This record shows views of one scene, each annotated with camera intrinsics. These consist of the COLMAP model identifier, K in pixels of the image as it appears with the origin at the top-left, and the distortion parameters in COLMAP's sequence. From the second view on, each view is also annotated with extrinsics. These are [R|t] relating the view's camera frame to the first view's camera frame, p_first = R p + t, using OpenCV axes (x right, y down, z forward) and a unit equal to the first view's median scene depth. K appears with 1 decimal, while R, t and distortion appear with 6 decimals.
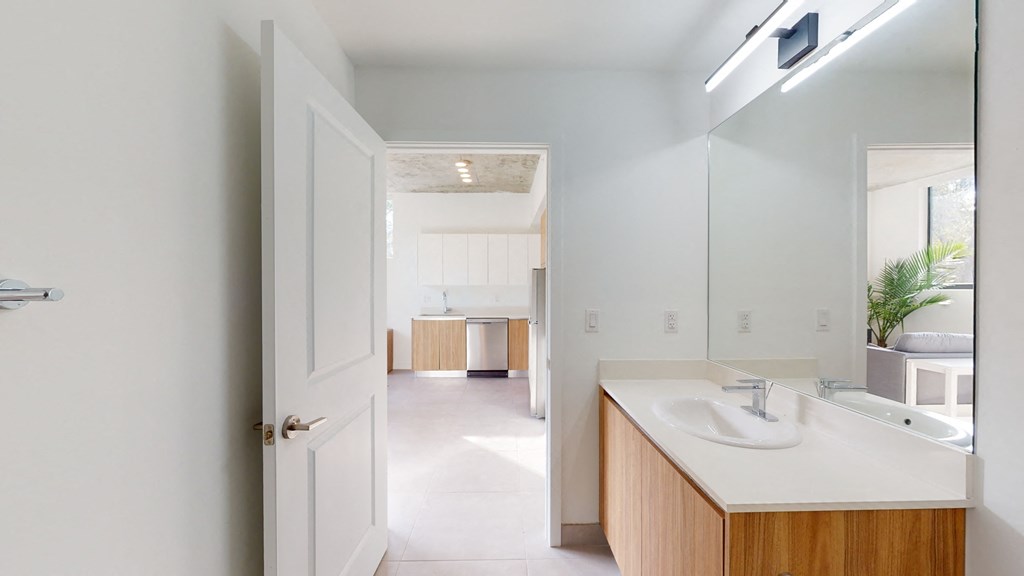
lens RADIAL K [[376.3, 0, 510.7], [0, 376.3, 287.3], [0, 0, 1]] dist [-0.000116, -0.000017]
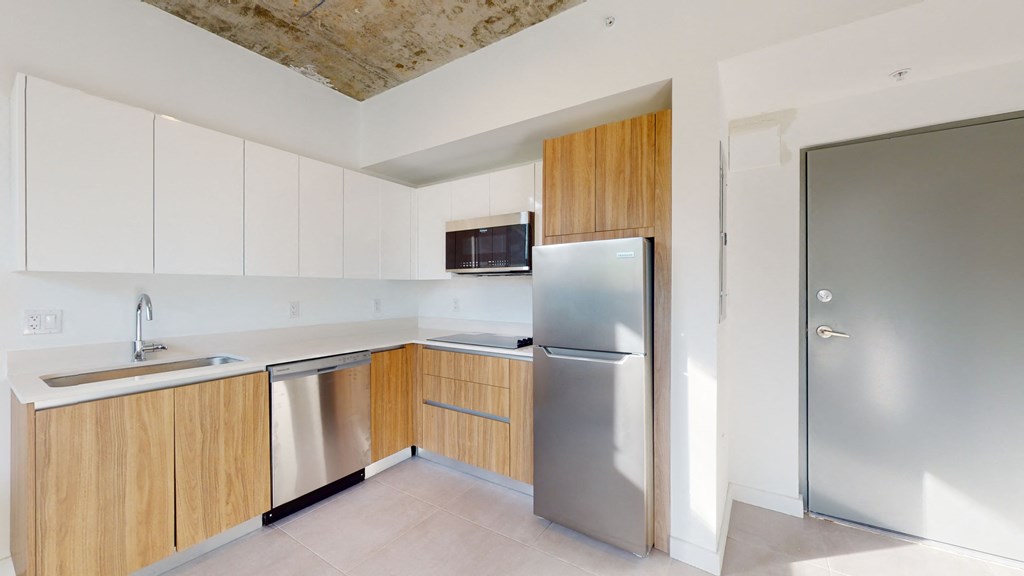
lens RADIAL K [[376.3, 0, 512.5], [0, 376.3, 288.2], [0, 0, 1]] dist [-0.000116, -0.000017]
pose [[0.569564, 0.006976, 0.821917, -0.283634], [0.007511, 0.999878, -0.013691, 0.014846], [-0.821912, 0.013971, 0.569443, 0.597853]]
